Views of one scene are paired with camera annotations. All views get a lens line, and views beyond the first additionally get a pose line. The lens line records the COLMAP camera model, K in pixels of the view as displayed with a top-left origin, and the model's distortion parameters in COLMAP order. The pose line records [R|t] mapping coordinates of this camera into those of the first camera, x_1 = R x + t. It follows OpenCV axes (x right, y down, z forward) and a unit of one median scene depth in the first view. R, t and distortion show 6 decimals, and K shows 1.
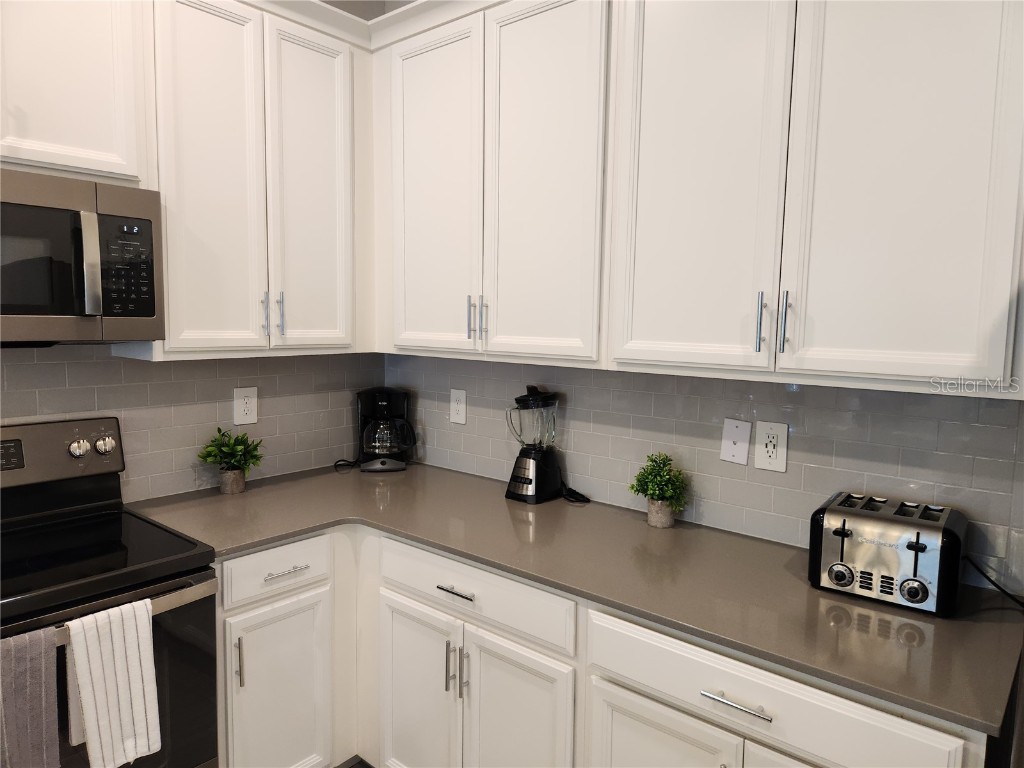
lens RADIAL K [[685.1, 0, 519.3], [0, 685.1, 381.6], [0, 0, 1]] dist [0.079648, -0.073726]
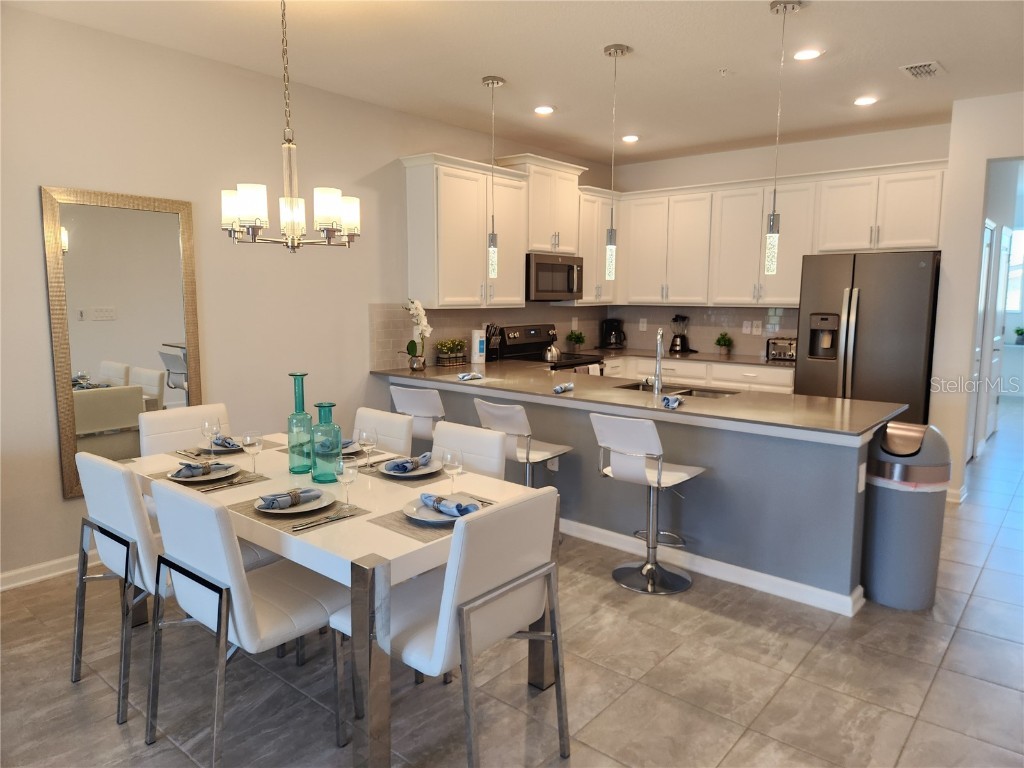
lens RADIAL K [[685.1, 0, 519.3], [0, 685.1, 381.6], [0, 0, 1]] dist [0.079648, -0.073726]
pose [[0.999915, -0.012778, 0.002589, -0.749222], [0.012669, 0.999176, 0.038551, 0.191895], [-0.003080, -0.038514, 0.999253, -2.197913]]
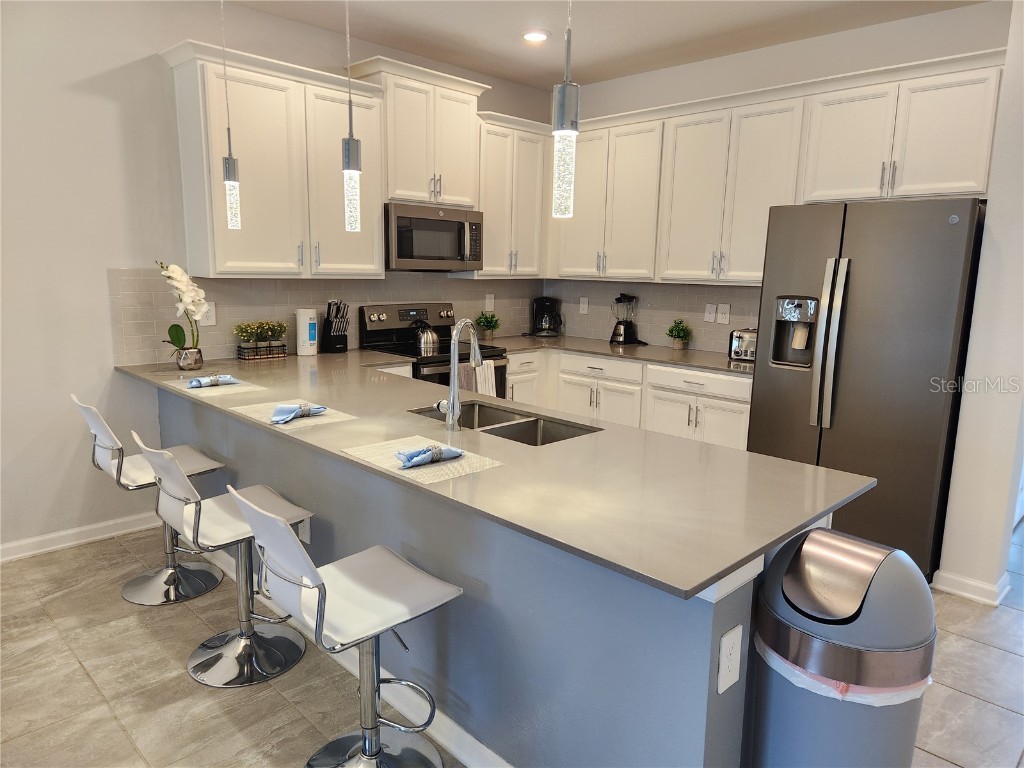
lens RADIAL K [[678.7, 0, 512.0], [0, 678.7, 384.0], [0, 0, 1]] dist [0.082646, -0.073557]
pose [[0.995810, 0.018096, -0.089643, -0.148845], [-0.010824, 0.996659, 0.080959, 0.137508], [0.090808, -0.079650, 0.992678, -1.357355]]
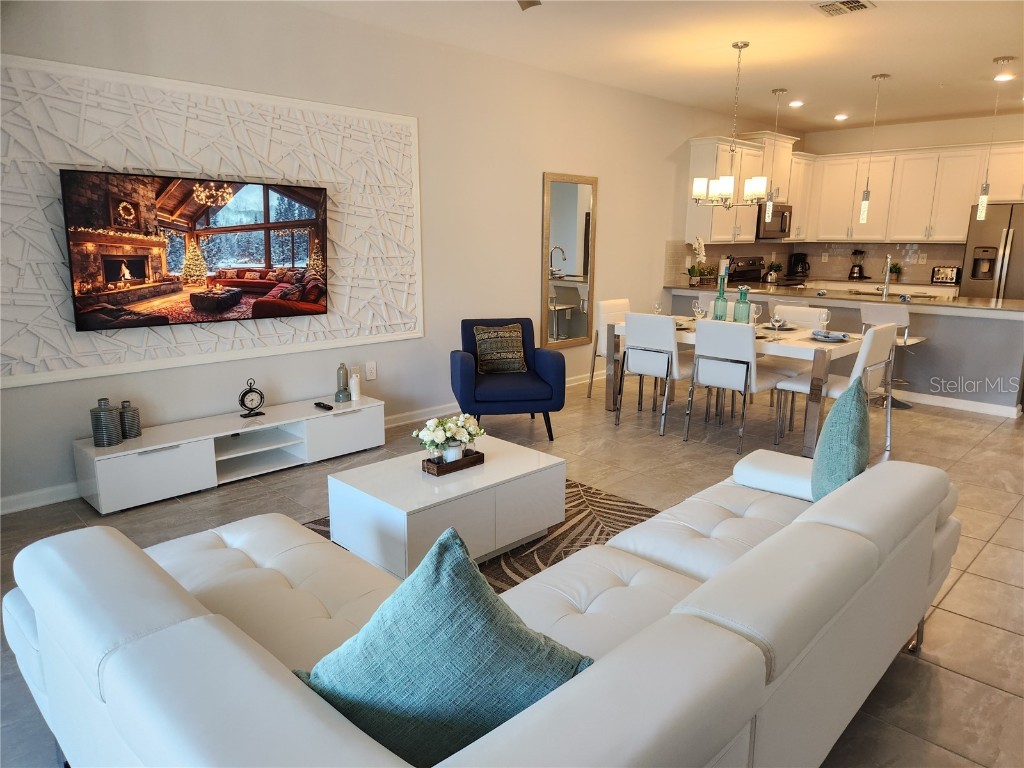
lens RADIAL K [[690.9, 0, 539.5], [0, 690.9, 384.5], [0, 0, 1]] dist [0.089847, -0.065887]
pose [[0.998262, 0.005286, -0.058696, -1.710469], [0.001942, 0.992478, 0.122405, 0.306570], [0.058901, -0.122306, 0.990743, -3.513236]]
